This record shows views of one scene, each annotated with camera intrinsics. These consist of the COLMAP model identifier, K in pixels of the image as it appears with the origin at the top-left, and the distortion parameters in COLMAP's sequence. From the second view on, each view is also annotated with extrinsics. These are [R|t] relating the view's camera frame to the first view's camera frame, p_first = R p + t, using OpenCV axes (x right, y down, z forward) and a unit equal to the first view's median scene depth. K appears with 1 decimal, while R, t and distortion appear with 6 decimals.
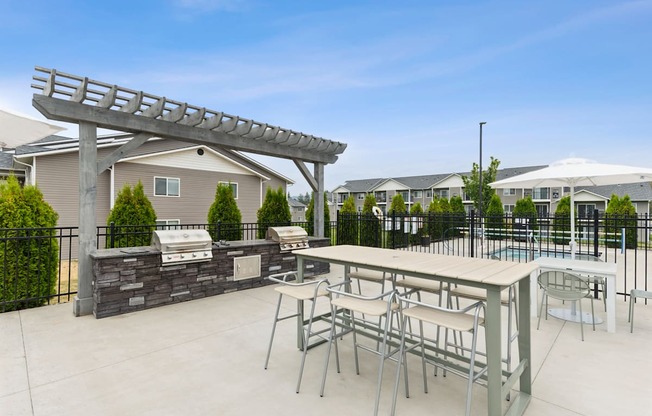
lens RADIAL K [[281.7, 0, 325.8], [0, 281.7, 212.9], [0, 0, 1]] dist [0.000618, 0.000046]
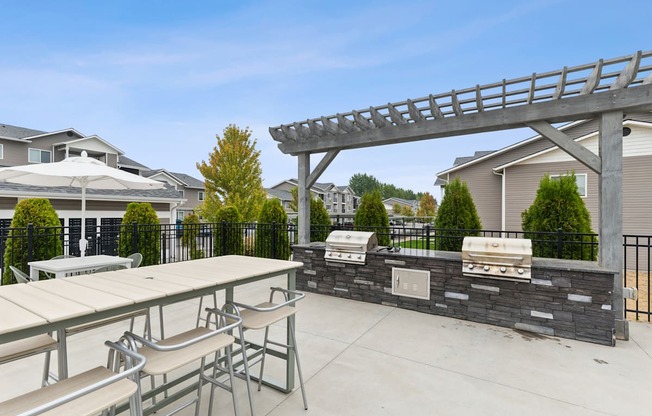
lens RADIAL K [[331.9, 0, 324.6], [0, 331.9, 215.5], [0, 0, 1]] dist [0.002384, 0.000488]
pose [[0.197541, -0.001431, -0.980294, 0.643531], [-0.006827, 0.999973, -0.002836, 0.004326], [0.980271, 0.007252, 0.197526, 0.603615]]
